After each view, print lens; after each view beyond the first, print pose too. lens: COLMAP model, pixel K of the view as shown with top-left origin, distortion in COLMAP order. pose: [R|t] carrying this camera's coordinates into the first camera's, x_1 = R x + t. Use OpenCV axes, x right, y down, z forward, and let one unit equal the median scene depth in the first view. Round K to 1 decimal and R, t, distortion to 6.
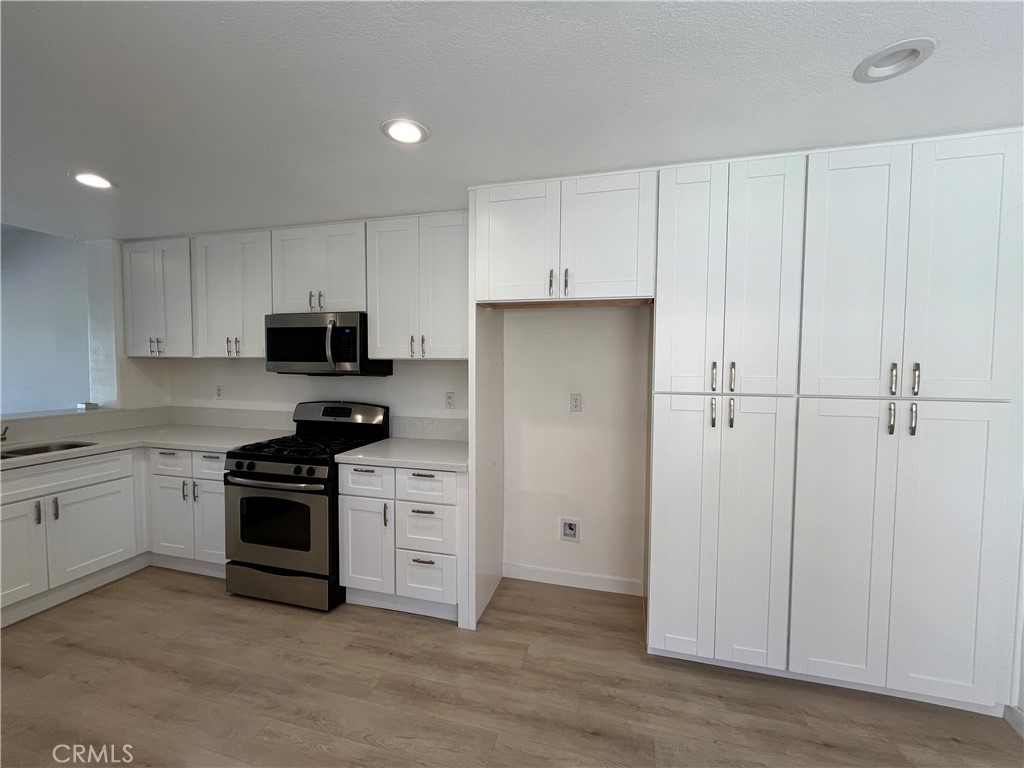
lens RADIAL K [[415.1, 0, 516.0], [0, 415.1, 381.1], [0, 0, 1]] dist [-0.002558, -0.000514]
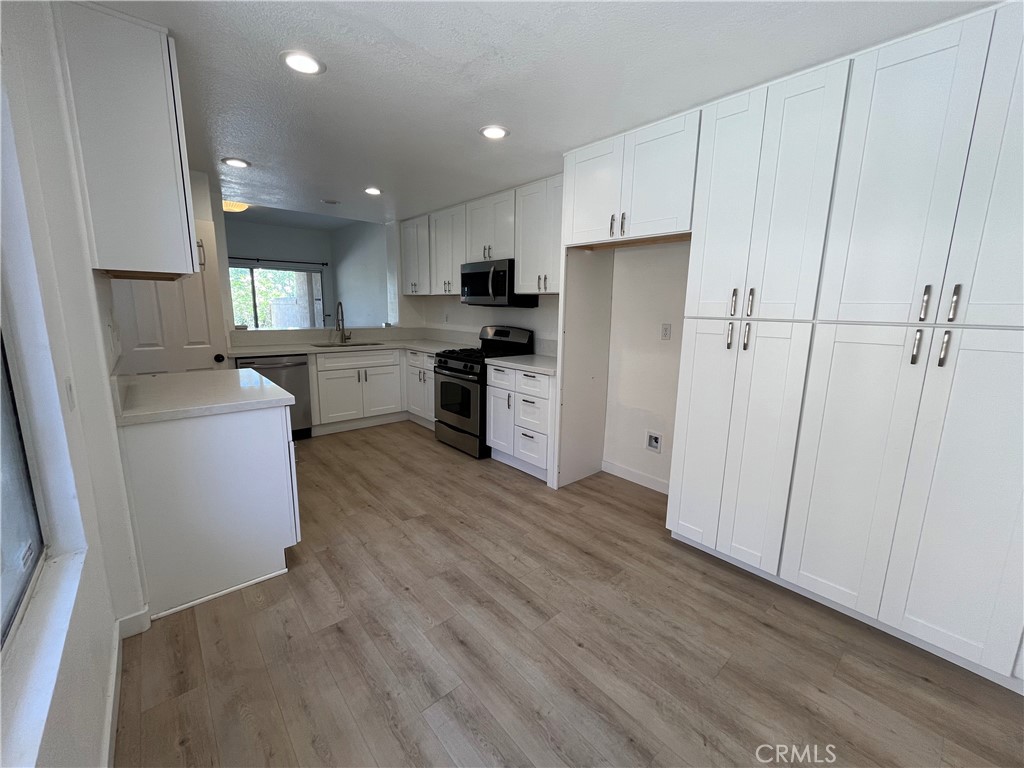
lens RADIAL K [[415.1, 0, 516.0], [0, 415.1, 381.1], [0, 0, 1]] dist [-0.002558, -0.000514]
pose [[0.831938, 0.105308, -0.544783, 0.482198], [-0.035964, 0.989994, 0.136447, 0.050978], [0.553701, -0.093922, 0.827402, -0.183410]]
